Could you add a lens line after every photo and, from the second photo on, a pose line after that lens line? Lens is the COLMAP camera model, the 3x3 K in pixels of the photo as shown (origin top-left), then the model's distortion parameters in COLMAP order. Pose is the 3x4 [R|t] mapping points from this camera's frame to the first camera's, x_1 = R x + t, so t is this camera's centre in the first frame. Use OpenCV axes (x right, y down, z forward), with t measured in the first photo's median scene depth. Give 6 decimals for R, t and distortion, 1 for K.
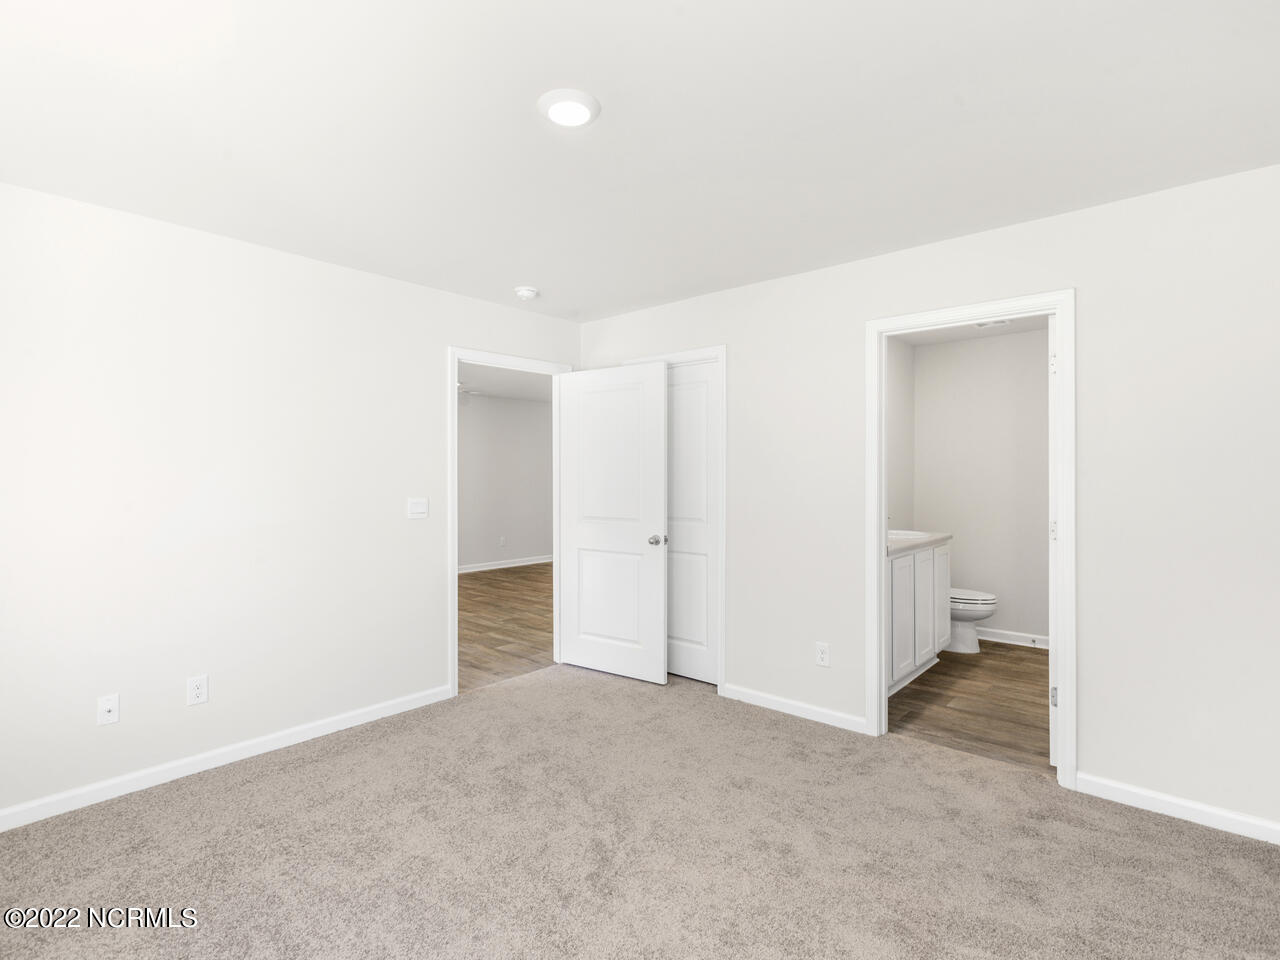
lens RADIAL K [[651.4, 0, 640.4], [0, 651.4, 476.9], [0, 0, 1]] dist [0.003142, 0.000136]
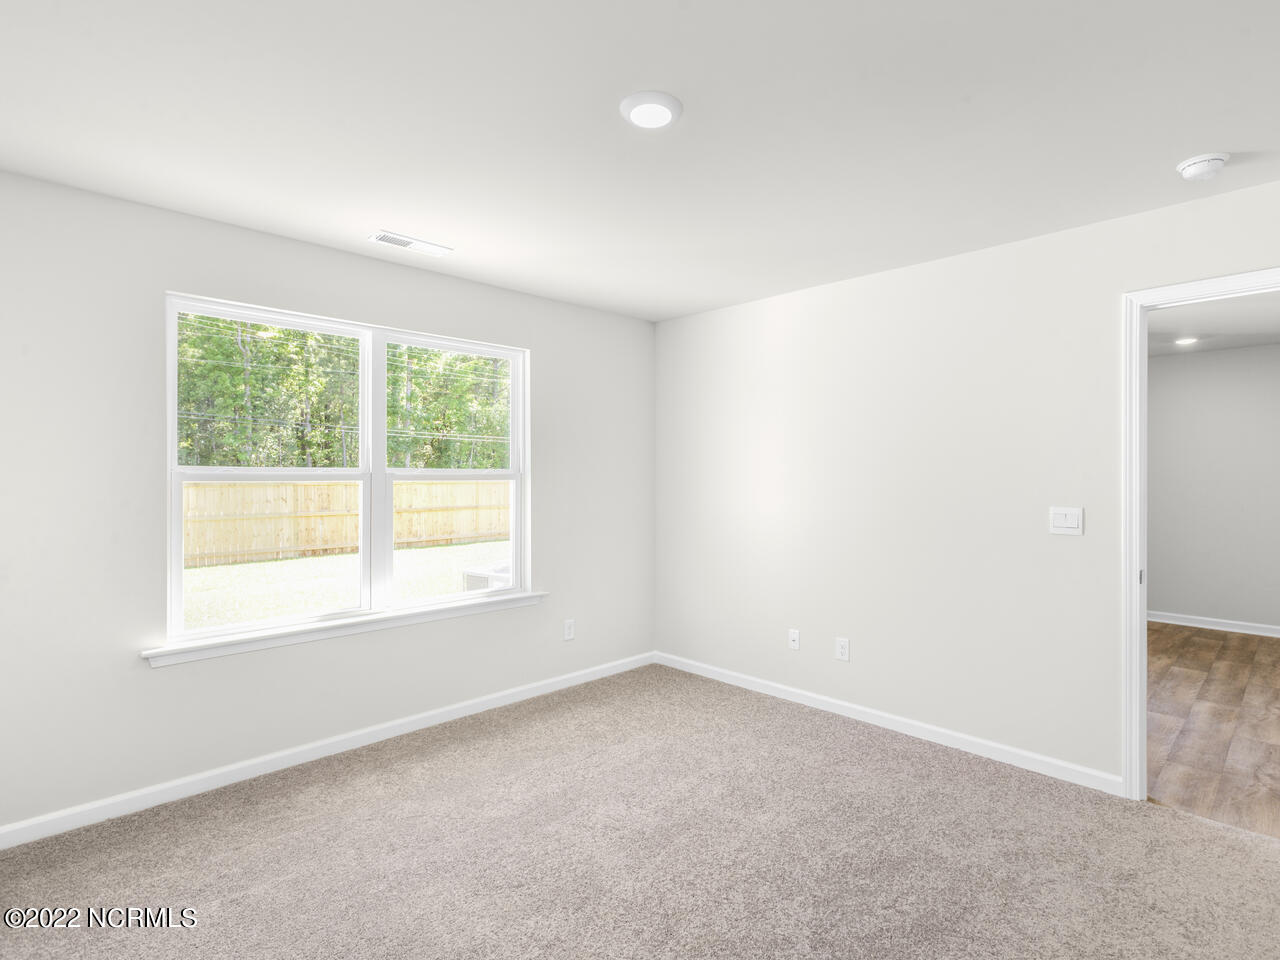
lens RADIAL K [[651.4, 0, 640.1], [0, 651.4, 479.0], [0, 0, 1]] dist [0.003142, 0.000136]
pose [[-0.097090, 0.000581, -0.995275, 0.475430], [-0.006657, 0.999977, 0.001233, 0.001038], [0.995253, 0.006746, -0.097083, 0.578812]]
